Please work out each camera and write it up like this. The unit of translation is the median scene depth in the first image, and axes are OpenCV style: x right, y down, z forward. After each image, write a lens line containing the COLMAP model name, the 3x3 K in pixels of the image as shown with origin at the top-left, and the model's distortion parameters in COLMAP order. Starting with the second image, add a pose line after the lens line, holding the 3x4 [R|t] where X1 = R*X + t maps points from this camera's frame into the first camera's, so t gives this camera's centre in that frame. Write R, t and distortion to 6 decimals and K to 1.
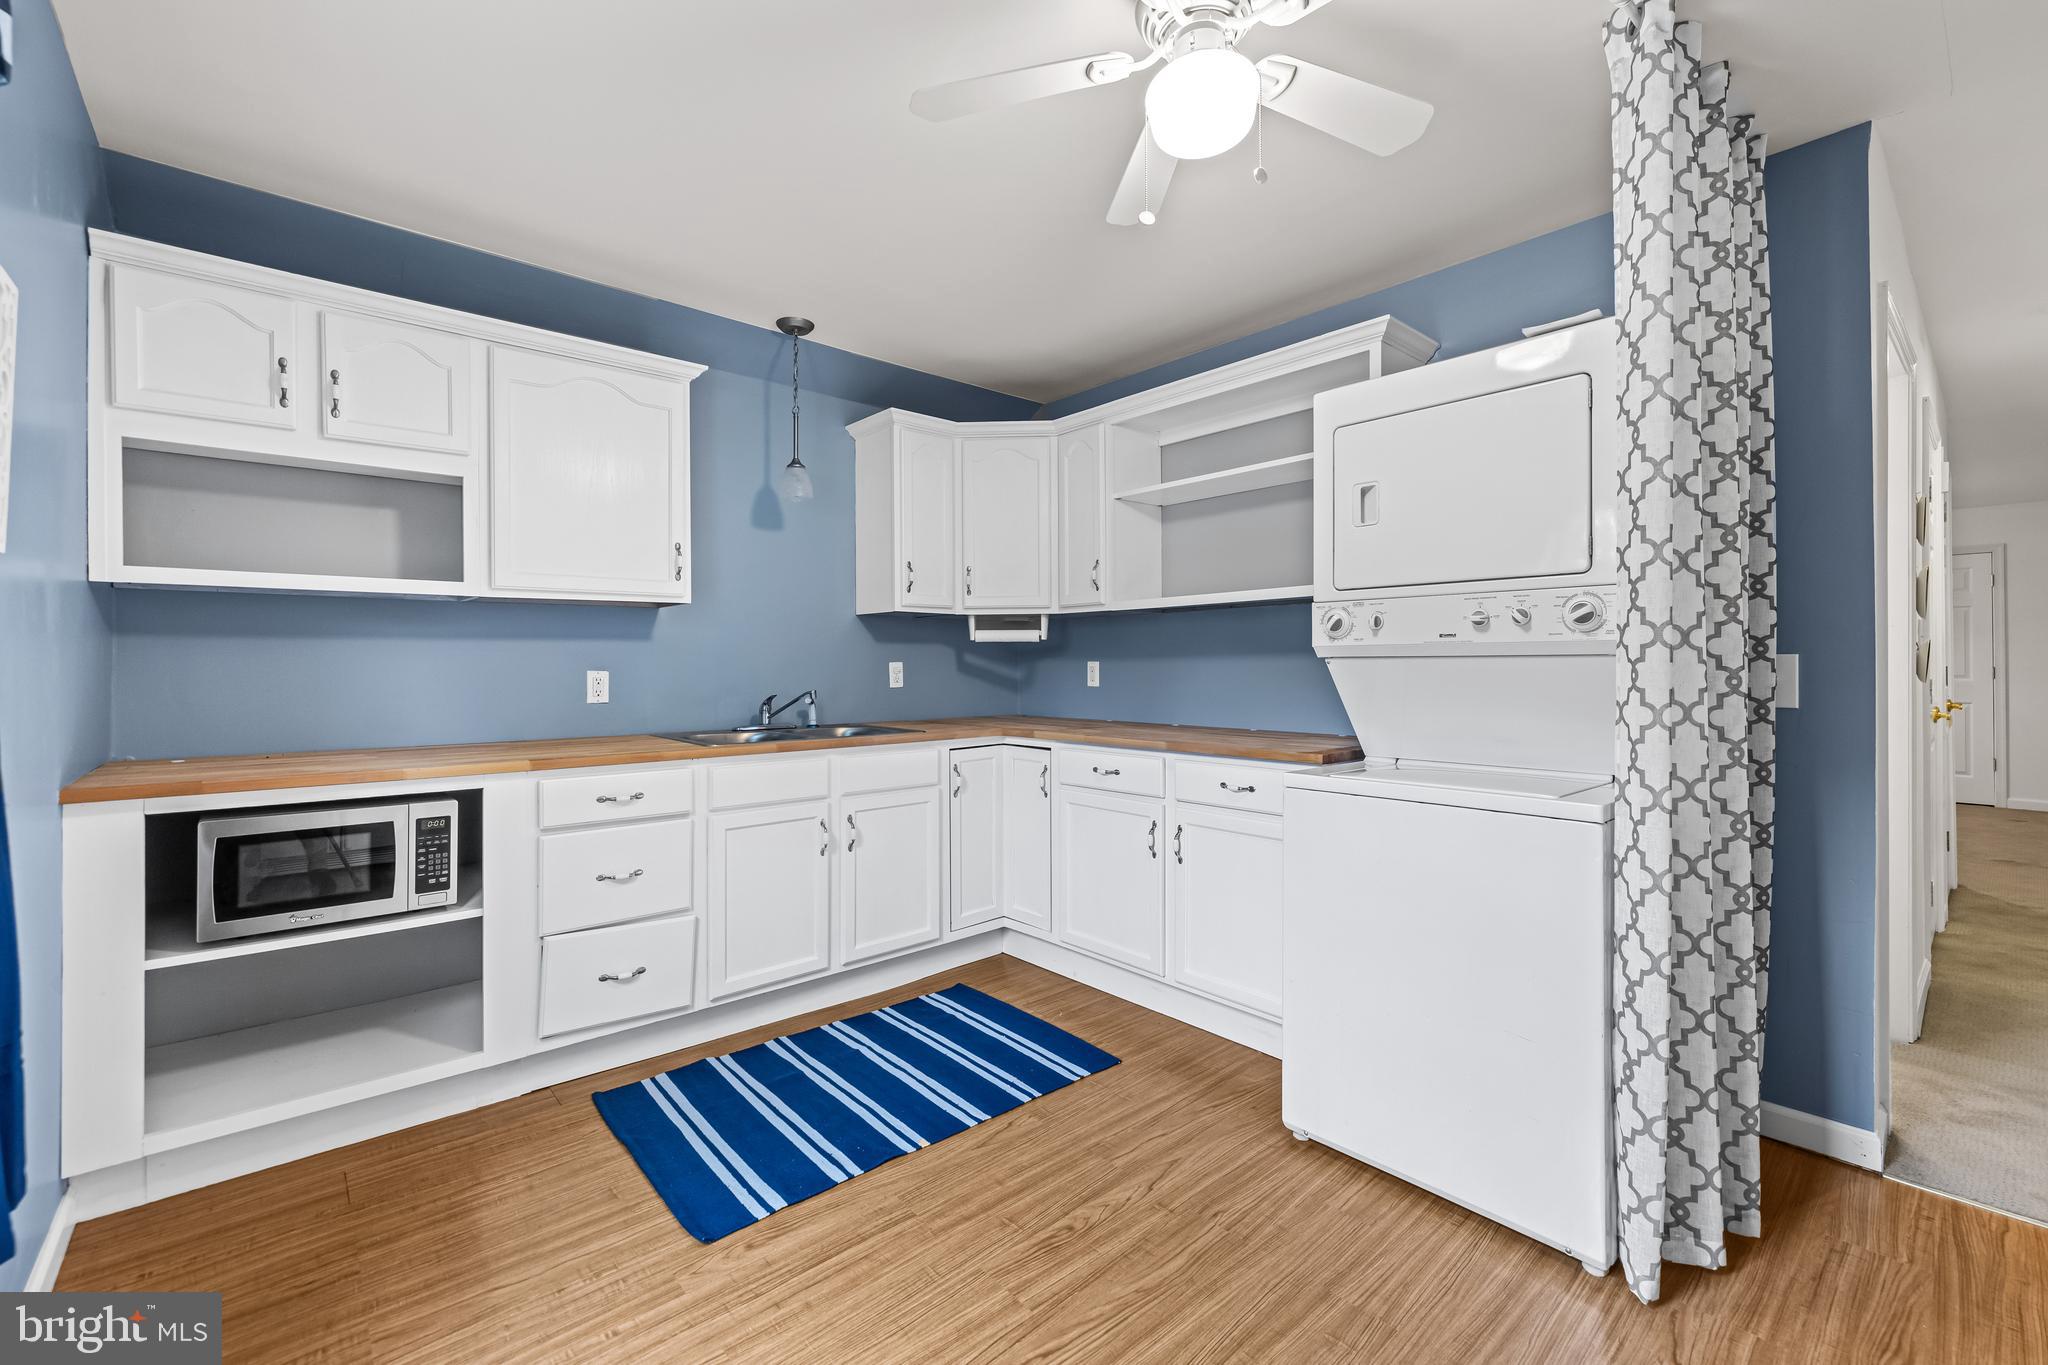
lens RADIAL K [[858.5, 0, 1004.2], [0, 858.5, 666.7], [0, 0, 1]] dist [0.000236, 0.000221]
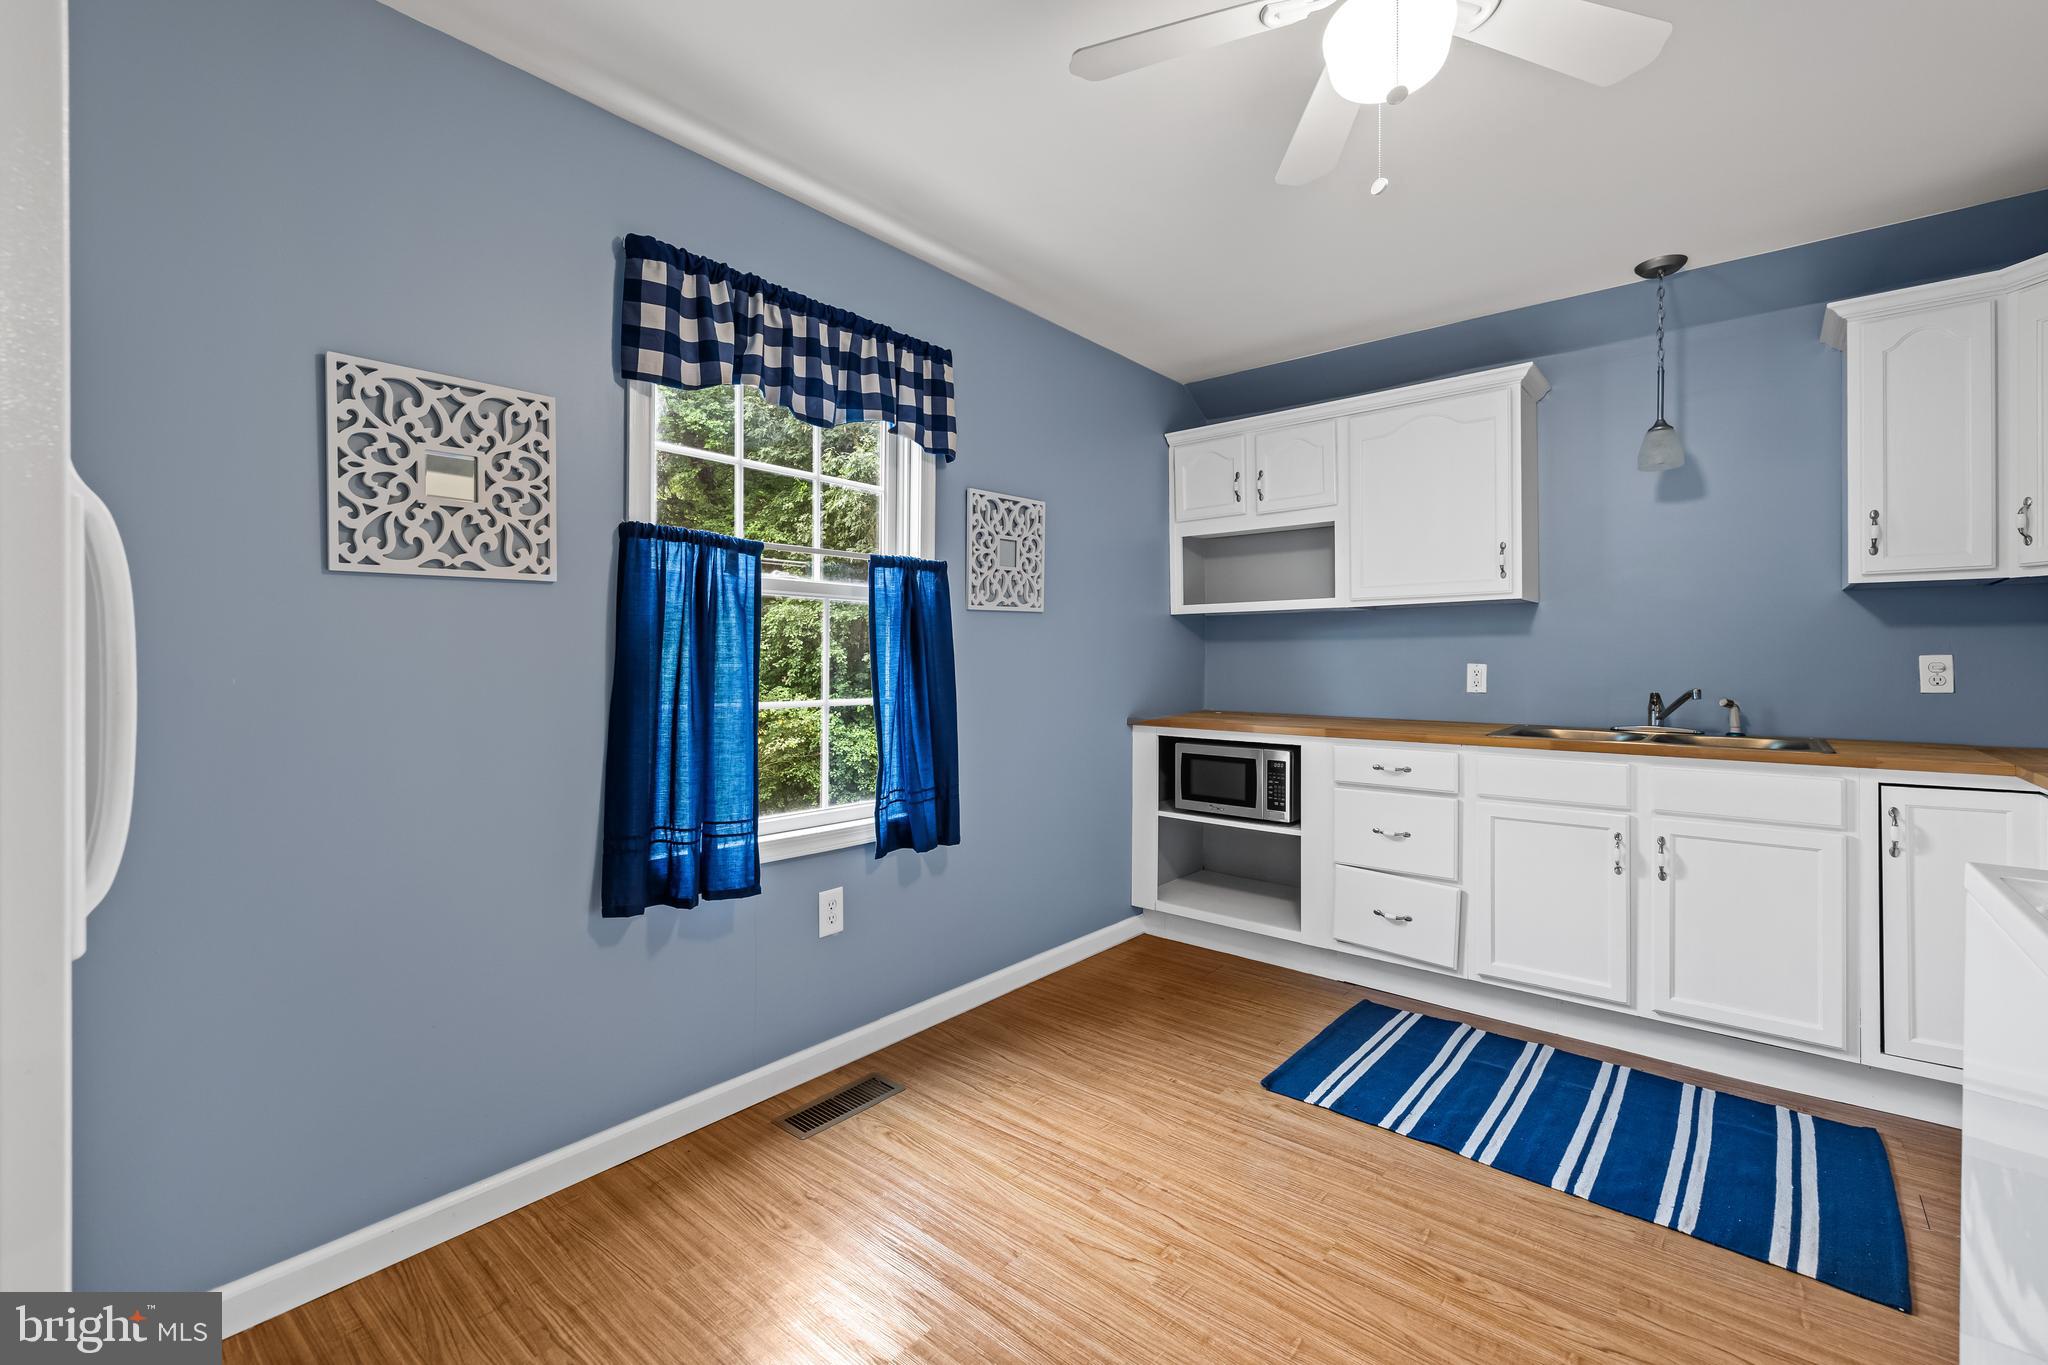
lens RADIAL K [[858.5, 0, 1016.0], [0, 858.5, 663.0], [0, 0, 1]] dist [0.000236, 0.000221]
pose [[0.156285, 0.007201, -0.987686, 0.743550], [-0.001996, 0.999974, 0.006974, -0.003415], [0.987710, 0.000881, 0.156296, 0.326325]]
